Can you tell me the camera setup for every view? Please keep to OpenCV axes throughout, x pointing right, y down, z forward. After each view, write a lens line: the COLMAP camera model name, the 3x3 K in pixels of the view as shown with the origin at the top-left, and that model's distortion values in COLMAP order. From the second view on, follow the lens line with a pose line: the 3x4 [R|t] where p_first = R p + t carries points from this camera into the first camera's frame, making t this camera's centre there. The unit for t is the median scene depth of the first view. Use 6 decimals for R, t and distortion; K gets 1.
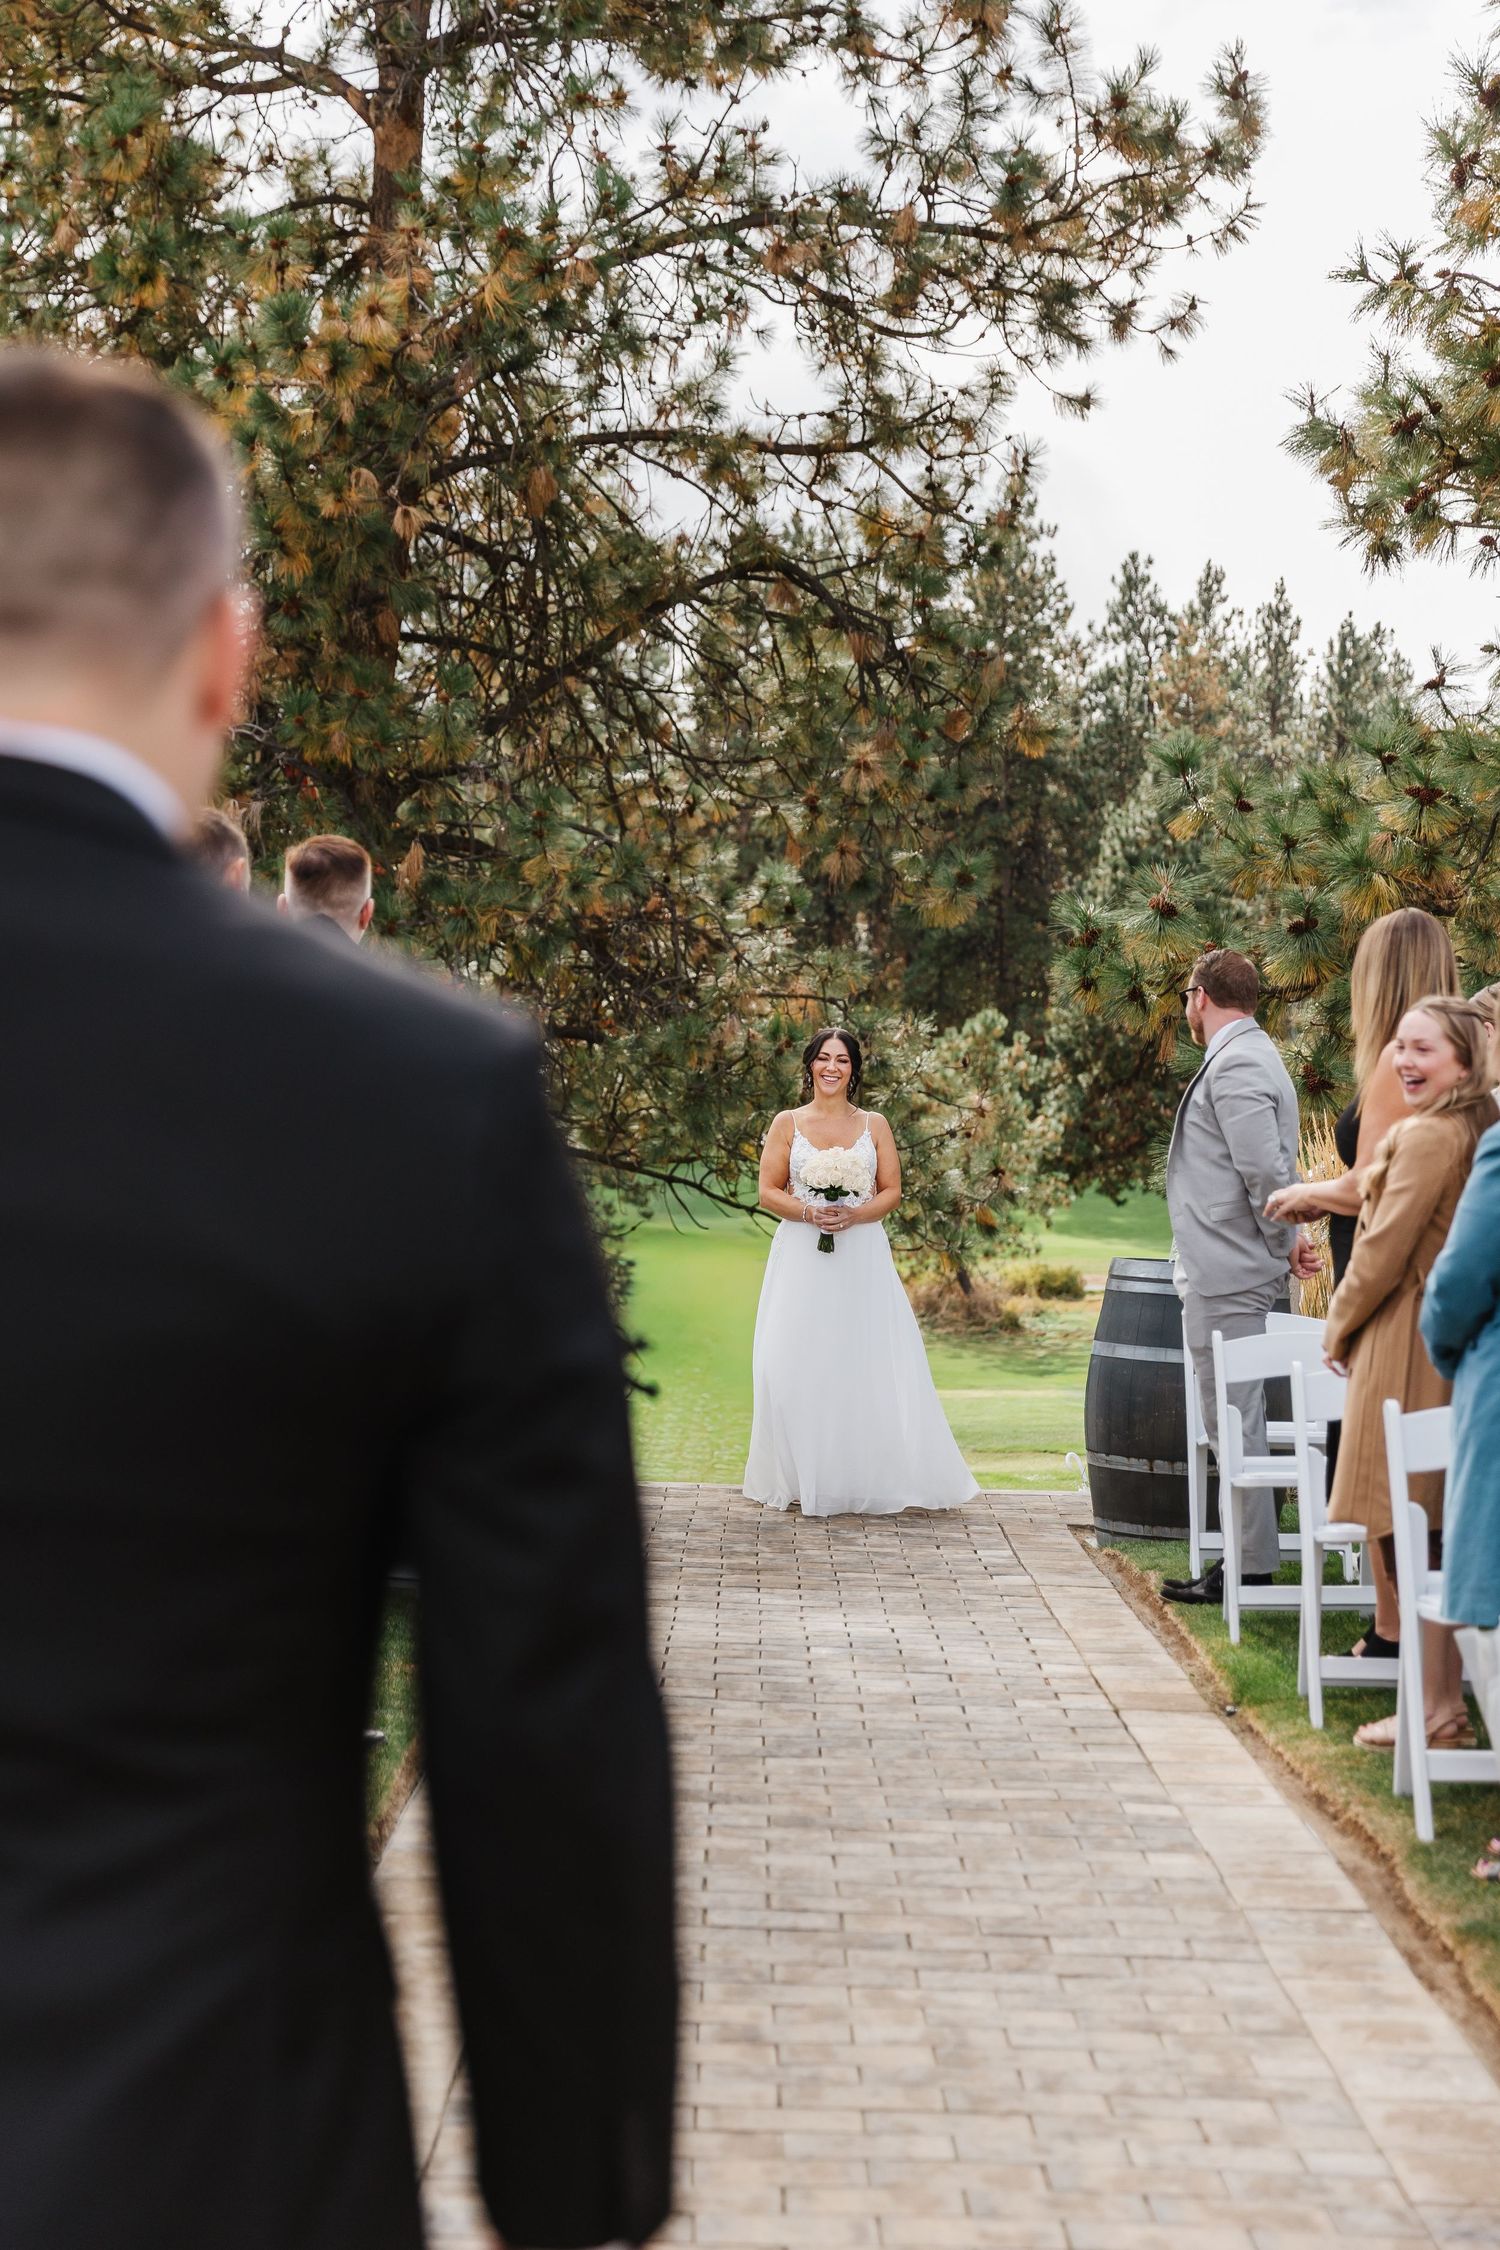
lens RADIAL K [[3516.6, 0, 748.9], [0, 3516.6, 1239.6], [0, 0, 1]] dist [-0.012755, -0.042145]
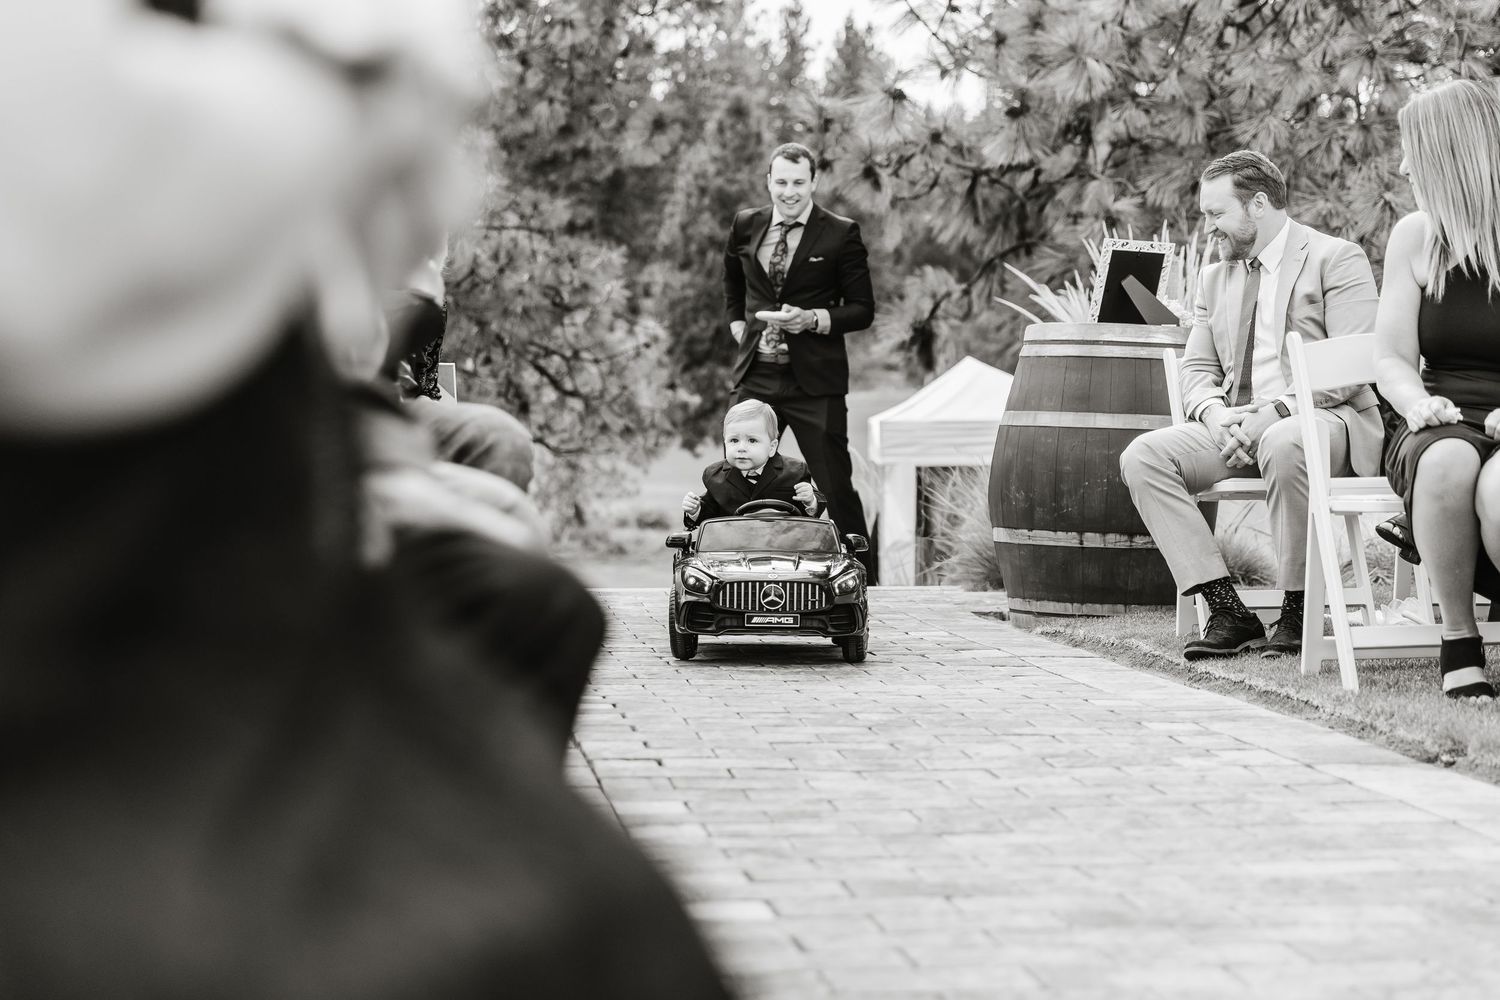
lens RADIAL K [[2710.6, 0, 750.0], [0, 2710.6, 500.0], [0, 0, 1]] dist [-0.108626, 0.200039]
pose [[0.991380, -0.018861, 0.129651, -0.026501], [0.018604, 0.999822, 0.003188, 0.019847], [-0.129688, -0.000749, 0.991555, 0.116971]]
